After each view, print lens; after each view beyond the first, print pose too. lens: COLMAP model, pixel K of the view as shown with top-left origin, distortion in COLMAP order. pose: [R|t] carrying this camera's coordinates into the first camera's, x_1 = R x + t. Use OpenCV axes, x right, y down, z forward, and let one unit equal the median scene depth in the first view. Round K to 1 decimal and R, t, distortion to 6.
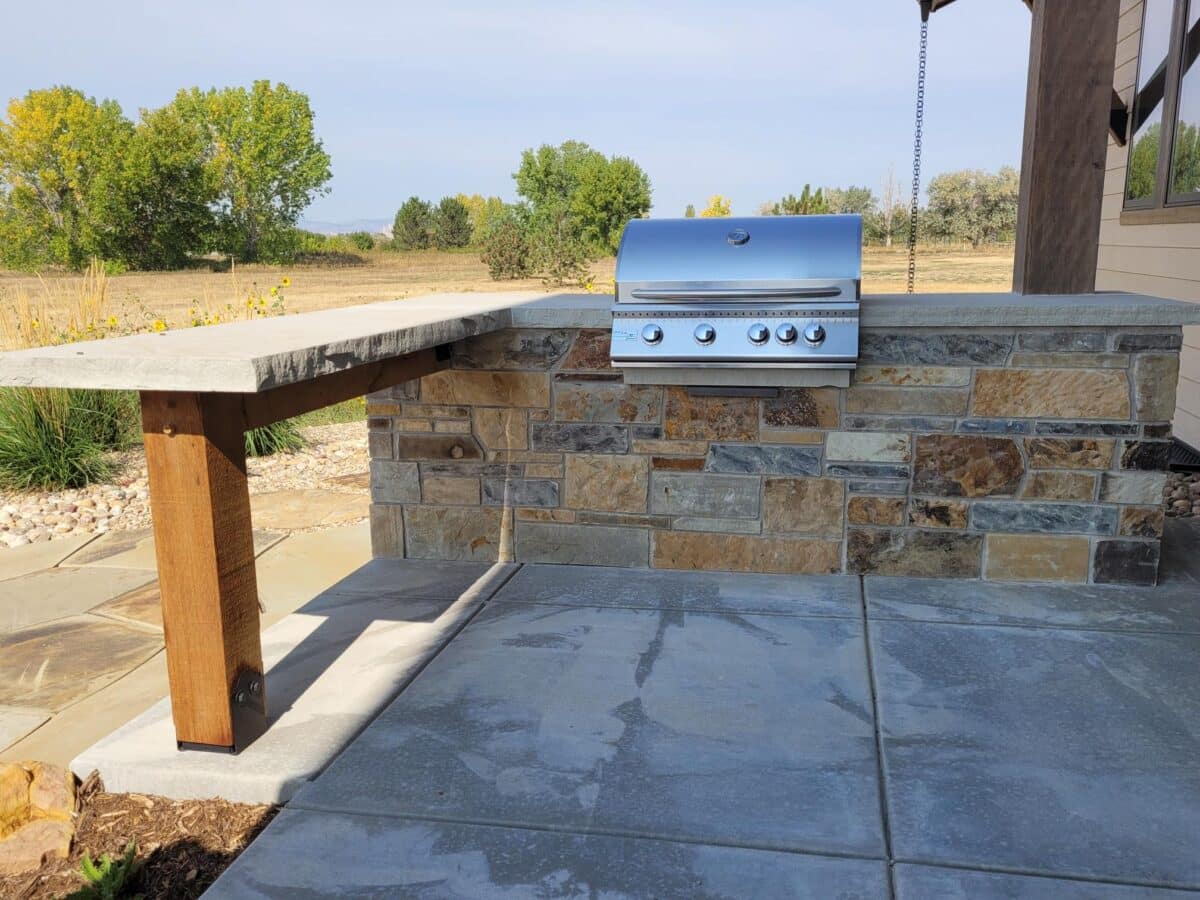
lens RADIAL K [[999.4, 0, 600.0], [0, 999.4, 450.0], [0, 0, 1]] dist [0.045644, -0.042554]
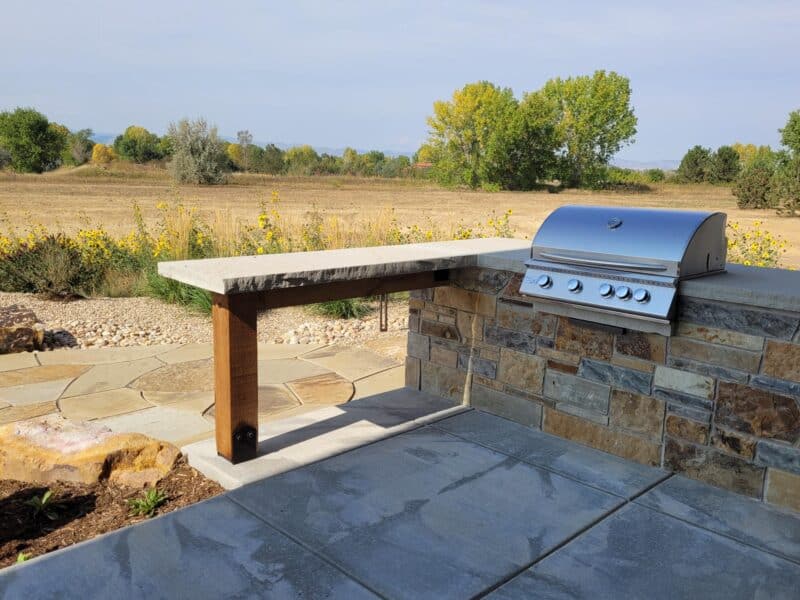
lens RADIAL K [[660.5, 0, 400.0], [0, 660.5, 300.0], [0, 0, 1]] dist [0.052220, -0.048046]
pose [[0.828802, 0.137737, -0.542324, 0.413173], [-0.147023, 0.988780, 0.026440, -0.078673], [0.539881, 0.057820, 0.839753, 0.015373]]
